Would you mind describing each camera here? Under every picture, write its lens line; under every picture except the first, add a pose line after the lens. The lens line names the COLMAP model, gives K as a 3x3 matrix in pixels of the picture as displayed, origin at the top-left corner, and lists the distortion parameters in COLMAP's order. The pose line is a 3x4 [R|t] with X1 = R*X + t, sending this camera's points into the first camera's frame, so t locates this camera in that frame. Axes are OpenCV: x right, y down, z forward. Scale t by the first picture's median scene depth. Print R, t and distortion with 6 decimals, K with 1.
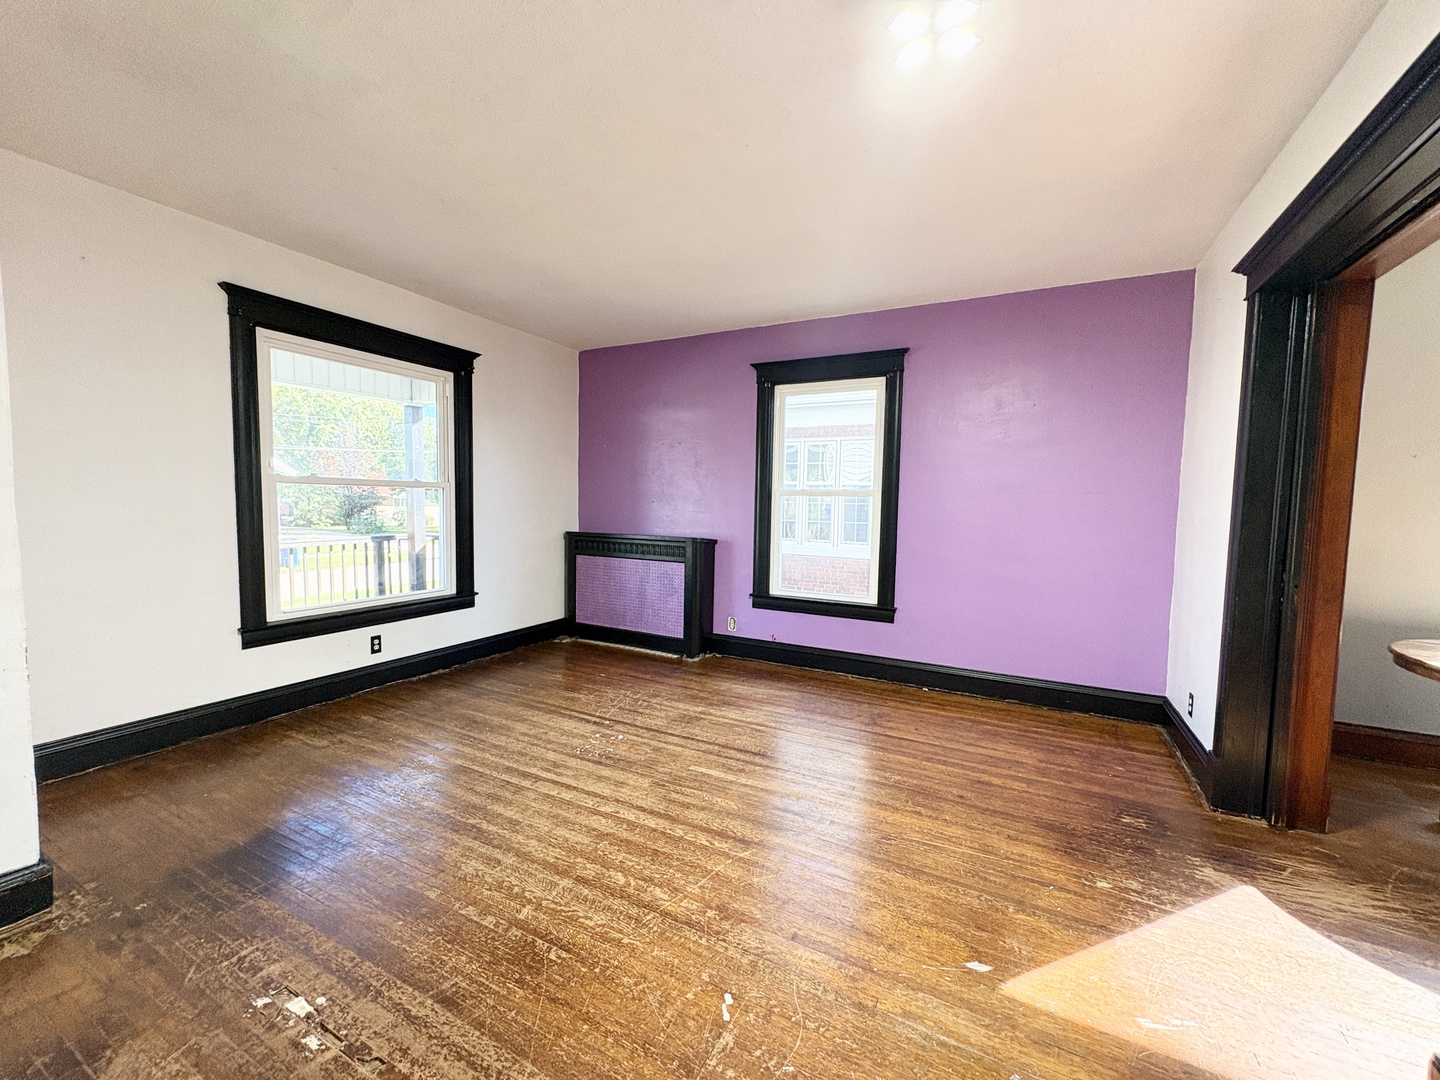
lens RADIAL K [[577.2, 0, 721.8], [0, 577.2, 540.1], [0, 0, 1]] dist [0.000001, 0.000064]
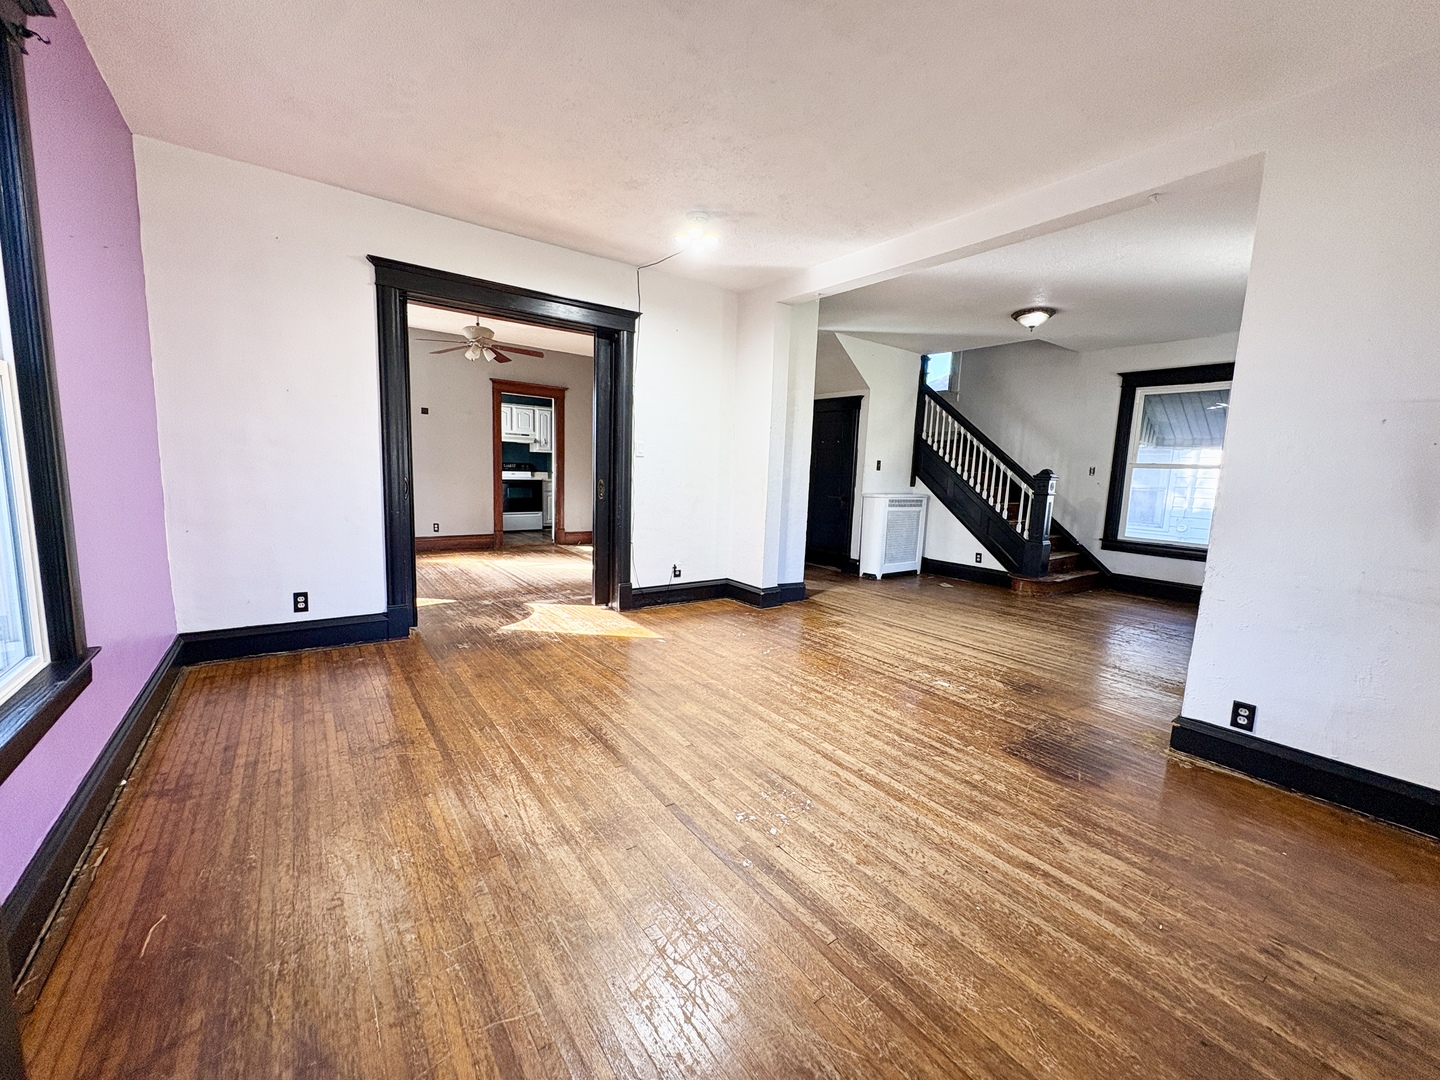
lens RADIAL K [[577.2, 0, 719.5], [0, 577.2, 543.7], [0, 0, 1]] dist [0.000001, 0.000064]
pose [[-0.896245, -0.111788, 0.429242, -0.487960], [-0.026356, 0.979433, 0.200043, -0.094591], [-0.442776, 0.167974, -0.880757, 1.886301]]
